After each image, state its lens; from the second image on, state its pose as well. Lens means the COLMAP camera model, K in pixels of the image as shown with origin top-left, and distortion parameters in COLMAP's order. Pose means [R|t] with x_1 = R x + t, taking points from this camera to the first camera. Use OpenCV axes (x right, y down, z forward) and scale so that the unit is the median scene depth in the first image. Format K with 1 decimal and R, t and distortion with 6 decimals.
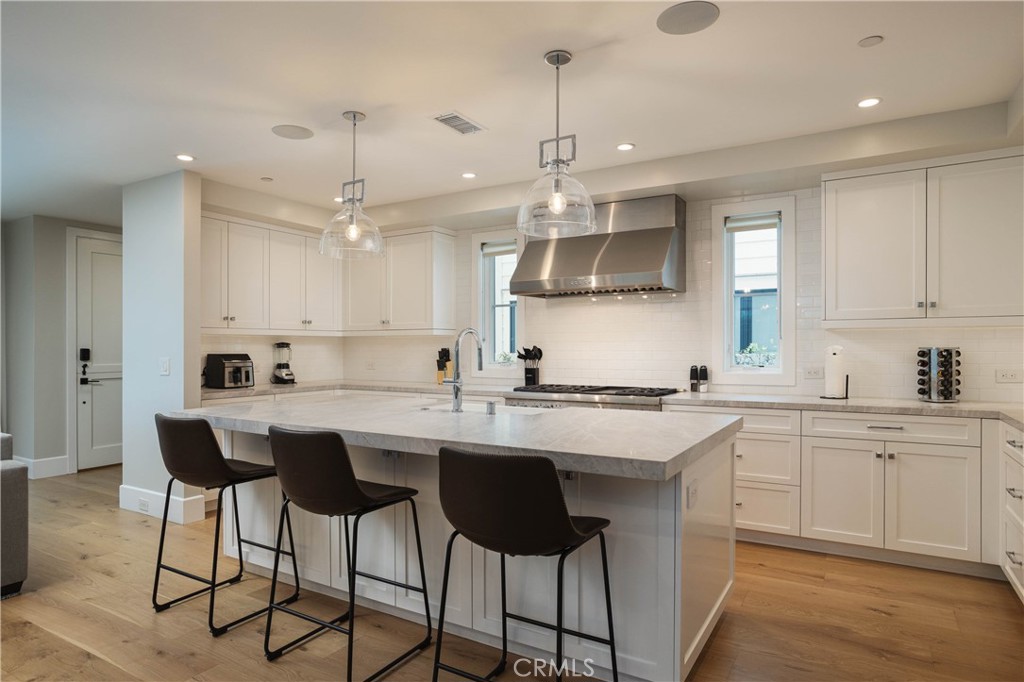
lens RADIAL K [[661.5, 0, 512.0], [0, 661.5, 341.0], [0, 0, 1]] dist [0.004606, -0.000765]
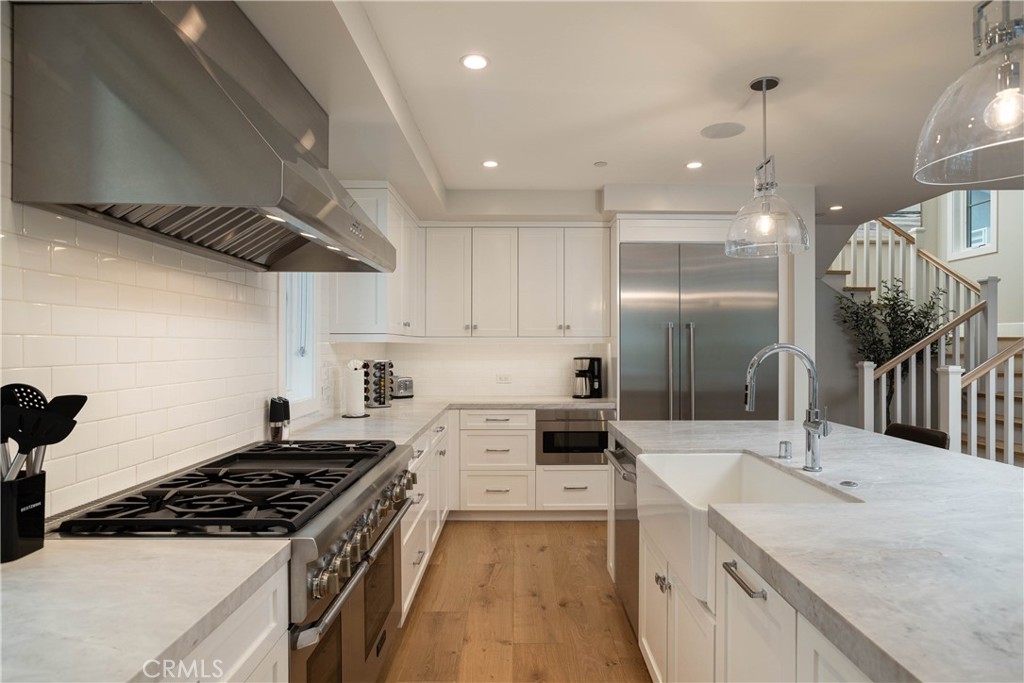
lens RADIAL K [[587.9, 0, 512.0], [0, 587.9, 341.5], [0, 0, 1]] dist [-0.001764, 0.000014]
pose [[-0.559979, 0.021831, 0.828219, -0.346828], [0.006678, 0.999739, -0.021837, -0.000470], [-0.828480, -0.006697, -0.559979, 1.376717]]
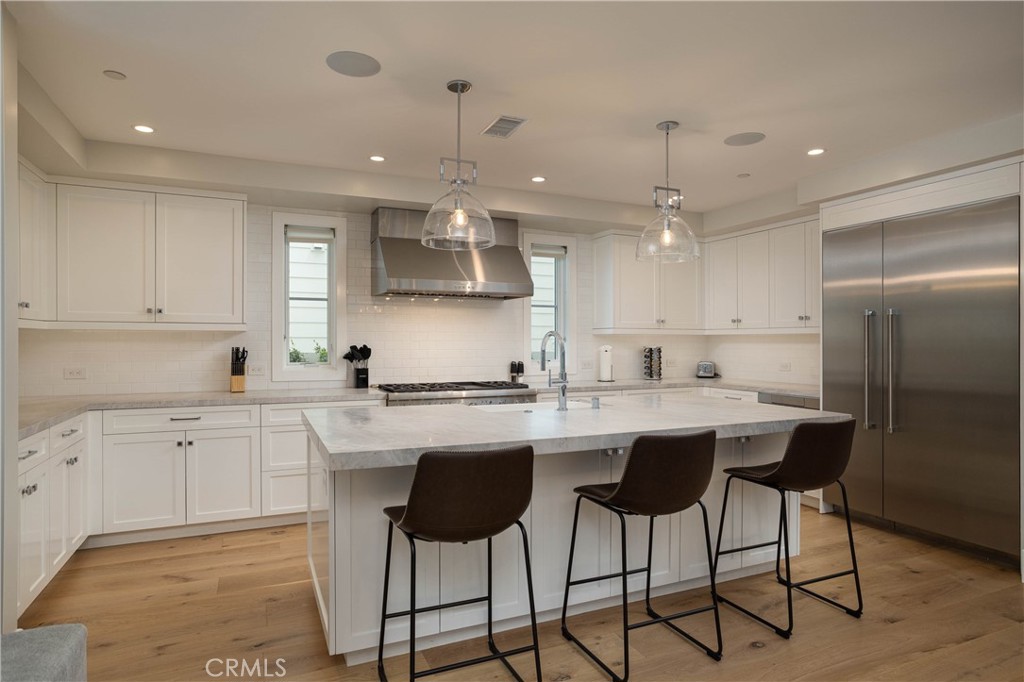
lens RADIAL K [[595.7, 0, 512.0], [0, 595.7, 341.0], [0, 0, 1]] dist [-0.005028, 0.000046]
pose [[0.556516, 0.008739, 0.830791, -0.795894], [-0.009141, 0.999949, -0.004395, 0.004302], [-0.830786, -0.005149, 0.556567, 0.474270]]
